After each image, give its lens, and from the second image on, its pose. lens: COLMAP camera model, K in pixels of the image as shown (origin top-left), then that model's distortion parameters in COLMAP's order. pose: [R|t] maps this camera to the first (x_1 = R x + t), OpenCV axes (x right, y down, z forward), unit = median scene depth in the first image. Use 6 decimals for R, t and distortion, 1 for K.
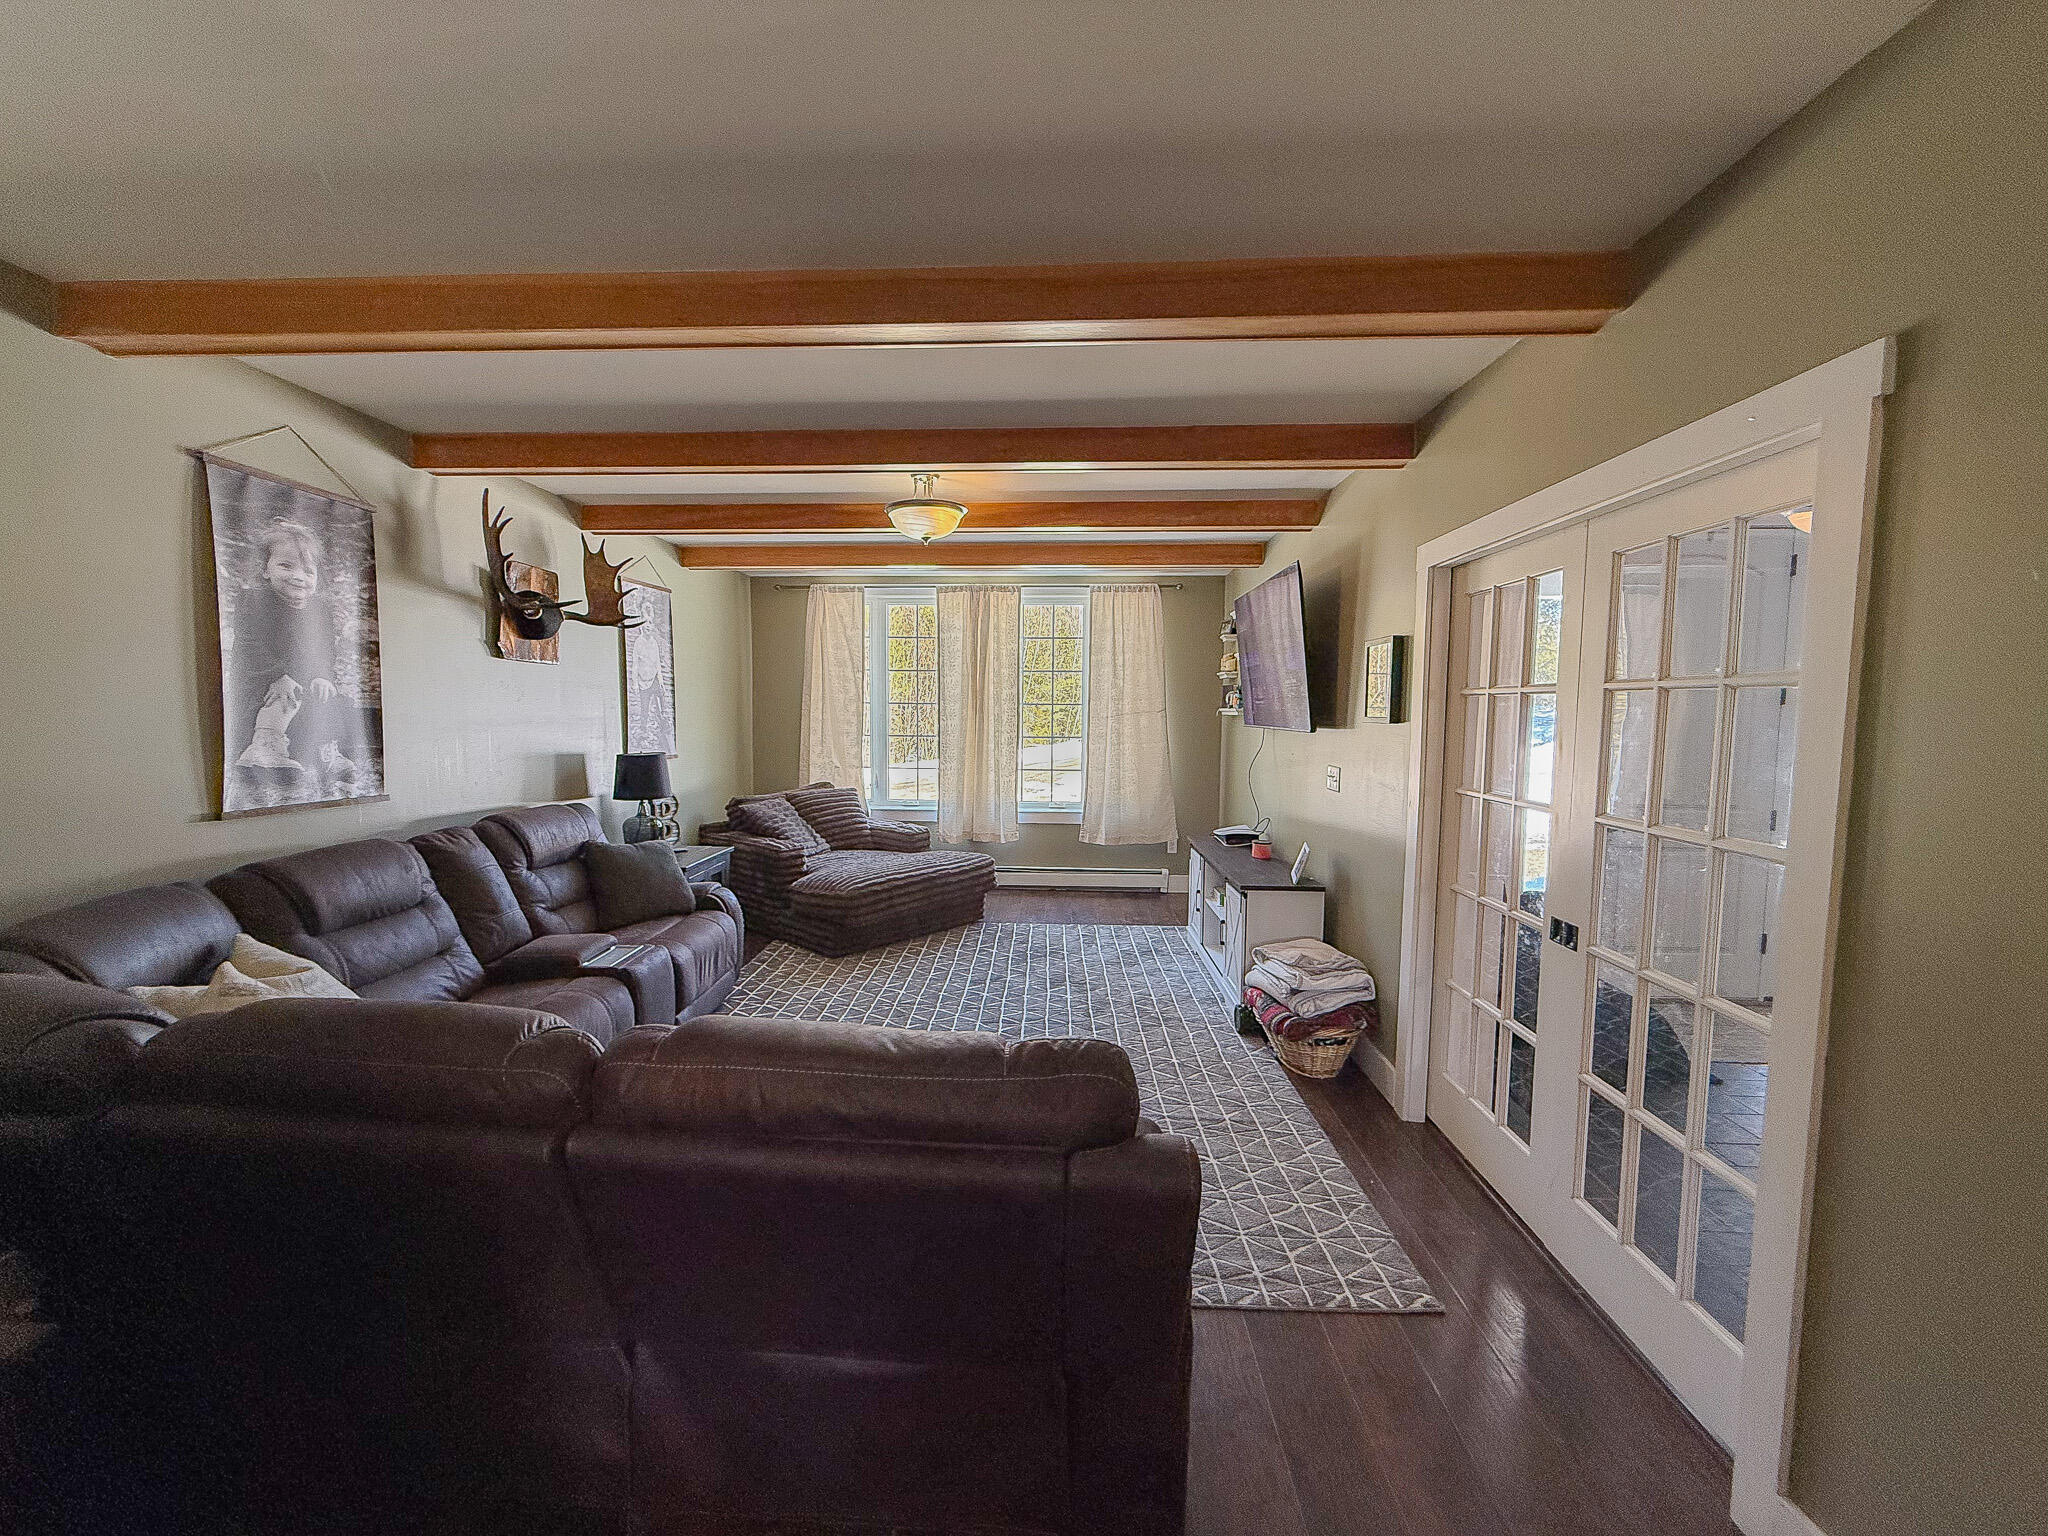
lens RADIAL K [[817.3, 0, 1015.4], [0, 817.3, 767.2], [0, 0, 1]] dist [0.000606, -0.000134]
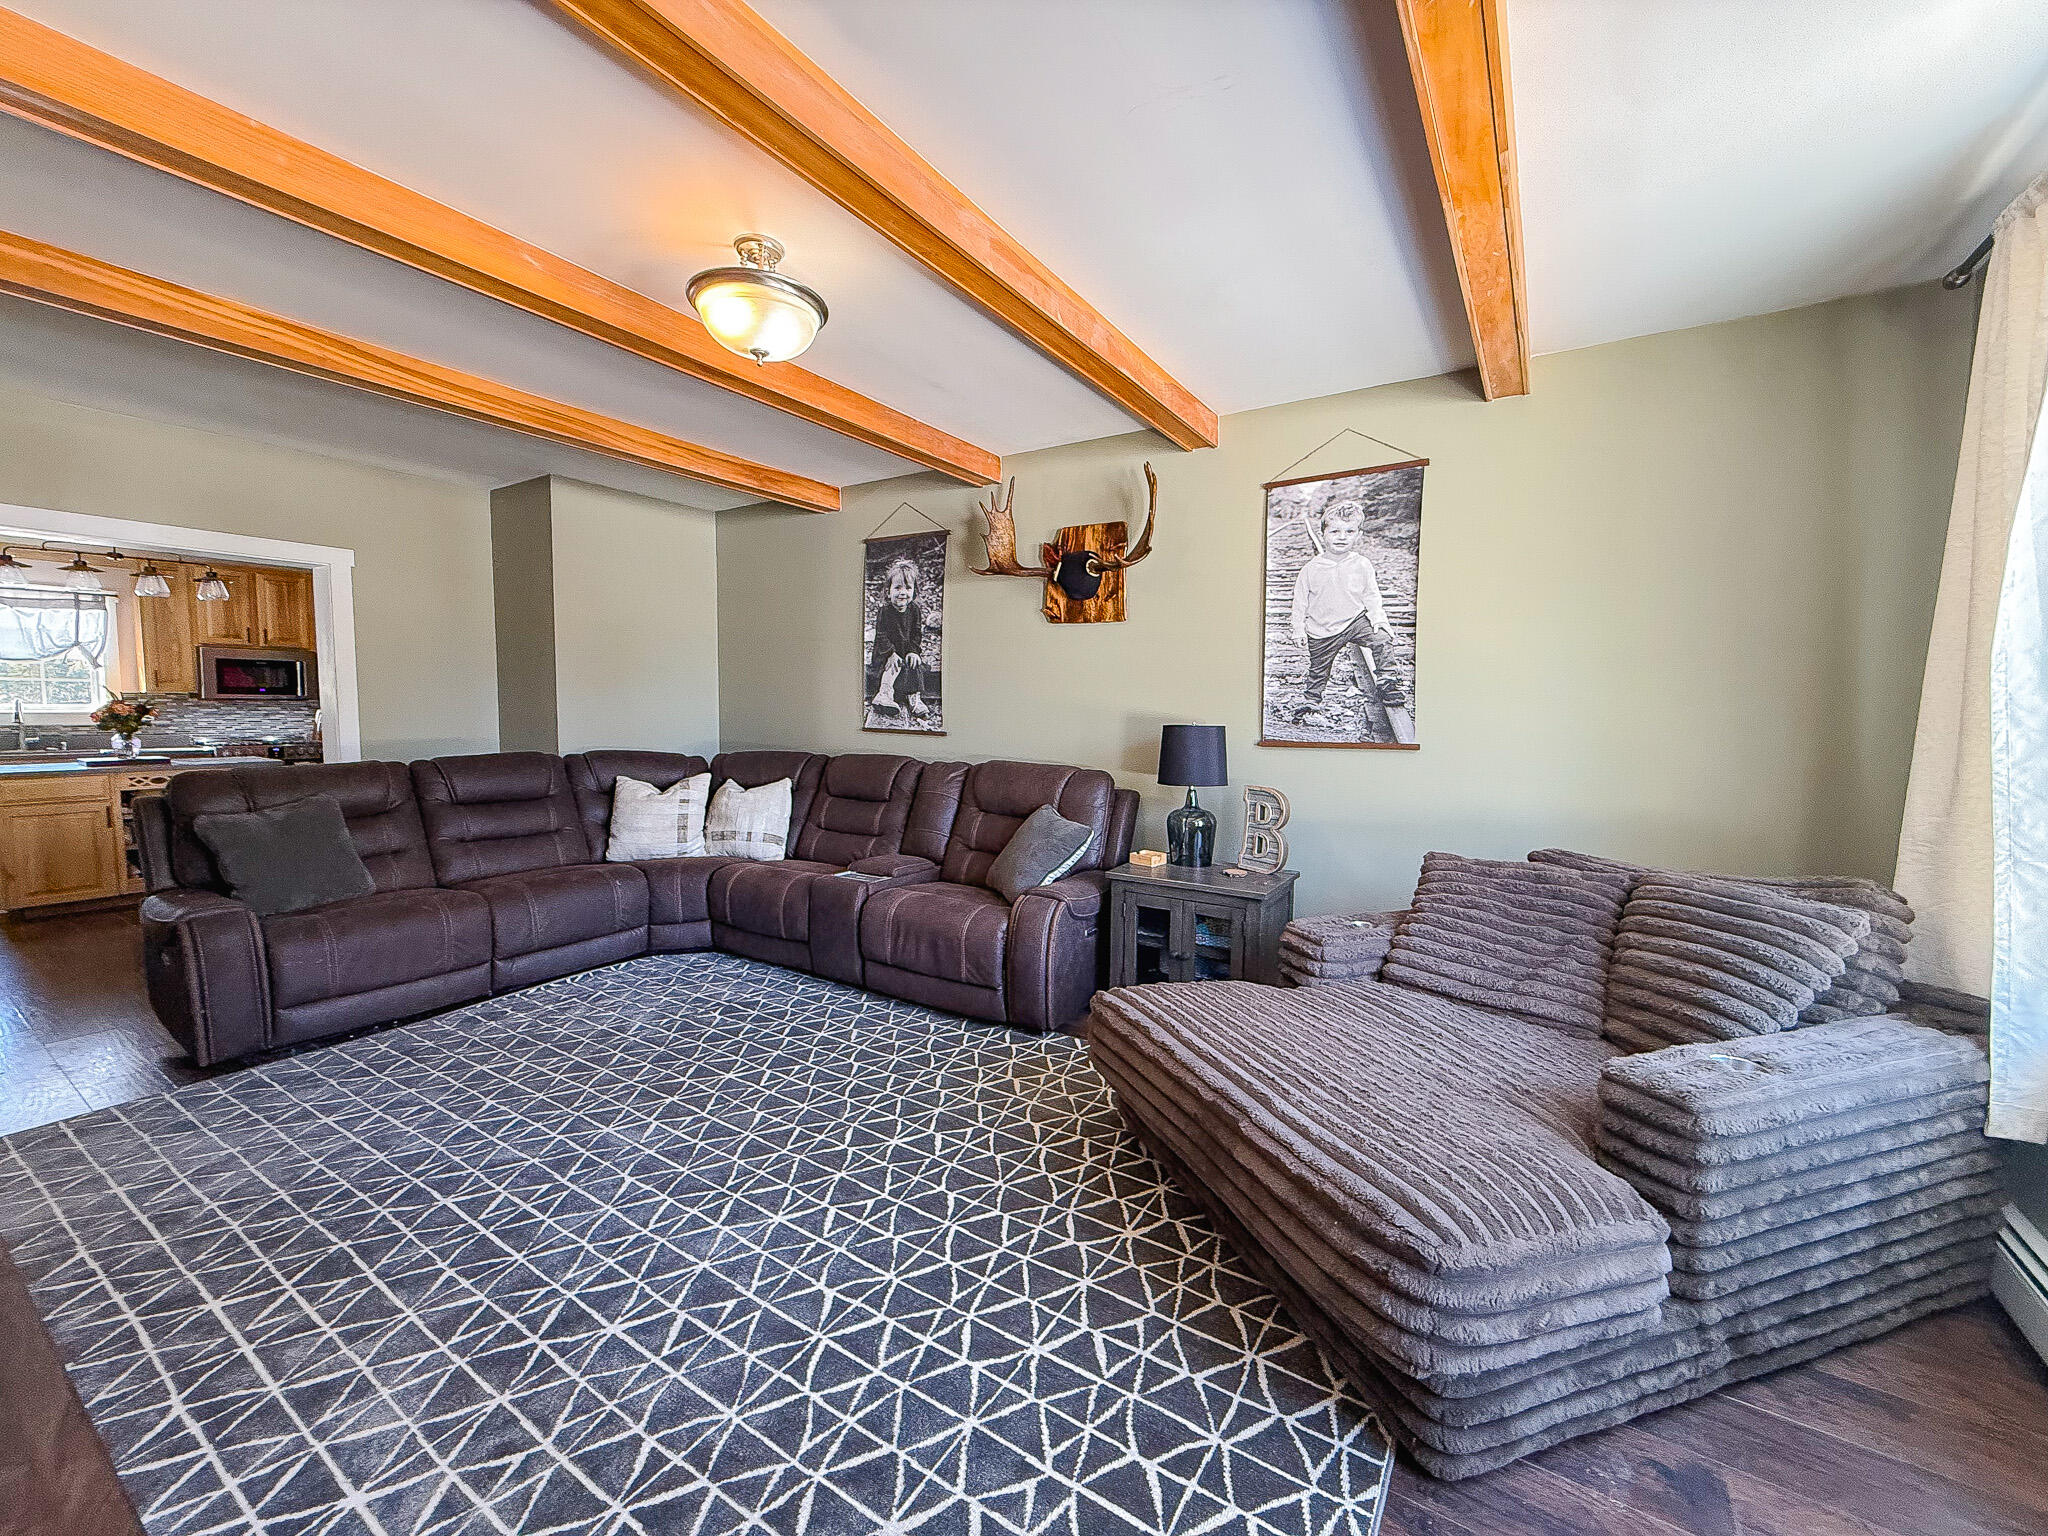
lens RADIAL K [[815.7, 0, 1014.2], [0, 815.7, 765.6], [0, 0, 1]] dist [0.001160, -0.000089]
pose [[-0.504521, 0.050981, -0.861893, 0.333607], [-0.079109, 0.991326, 0.104945, -0.055700], [0.859767, 0.121131, -0.496112, 1.502679]]
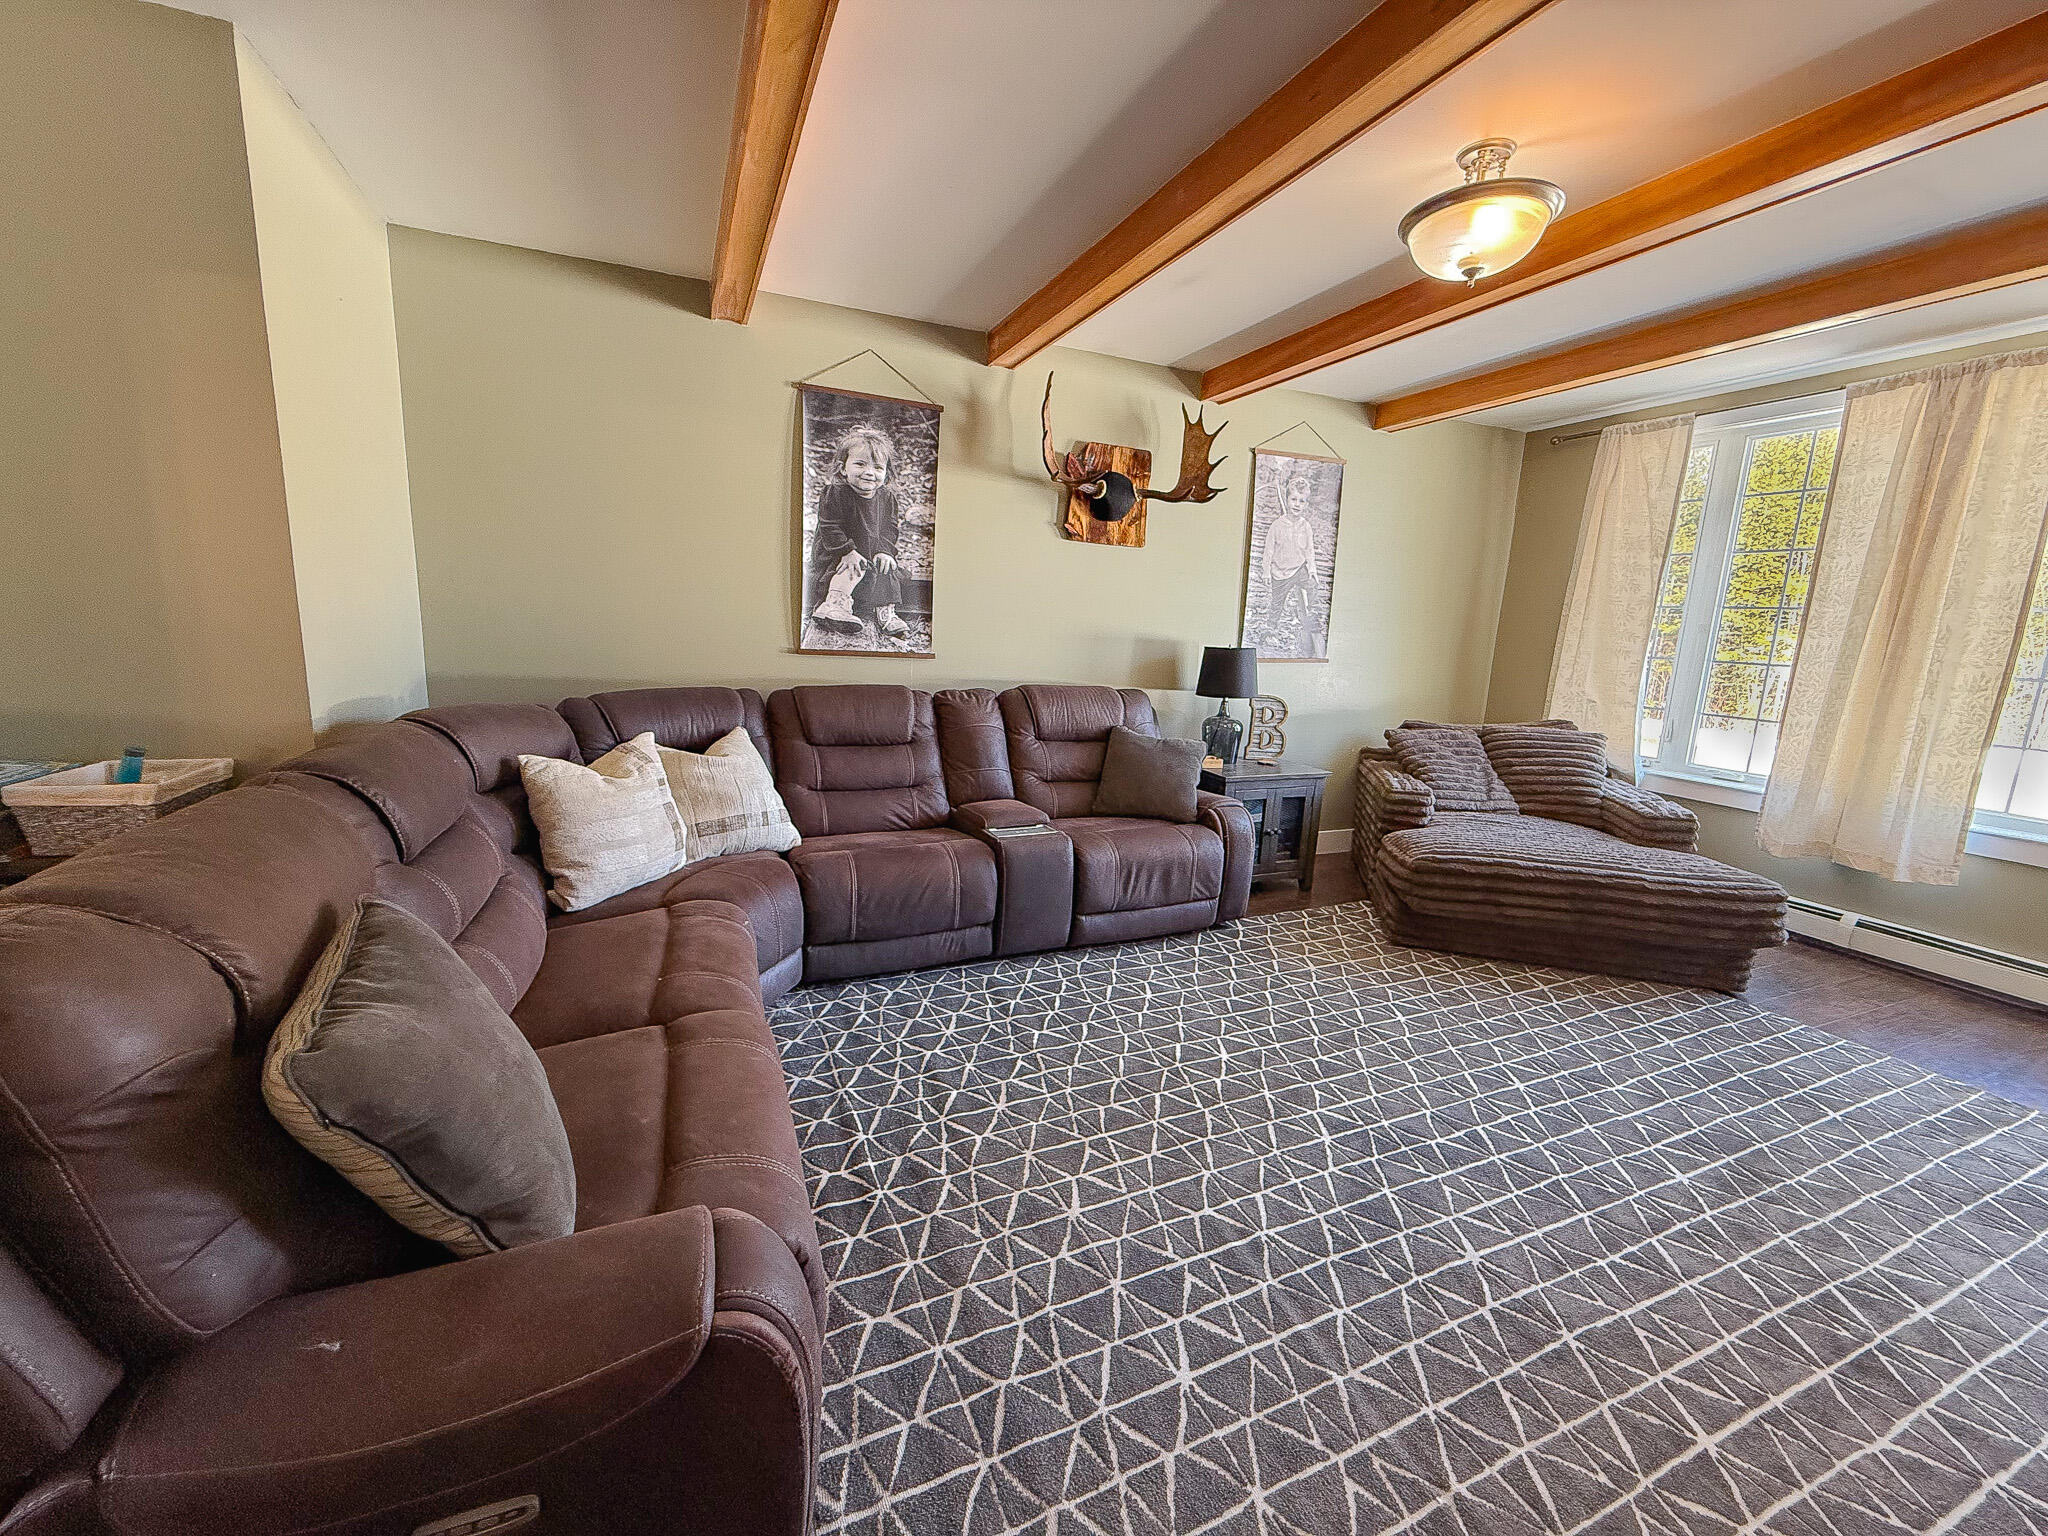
lens RADIAL K [[815.7, 0, 1014.2], [0, 815.7, 765.6], [0, 0, 1]] dist [0.001160, -0.000089]
pose [[0.436427, 0.172305, -0.883087, 0.314489], [-0.103186, 0.984601, 0.141117, 0.011490], [0.893803, 0.029535, 0.447486, 0.470017]]
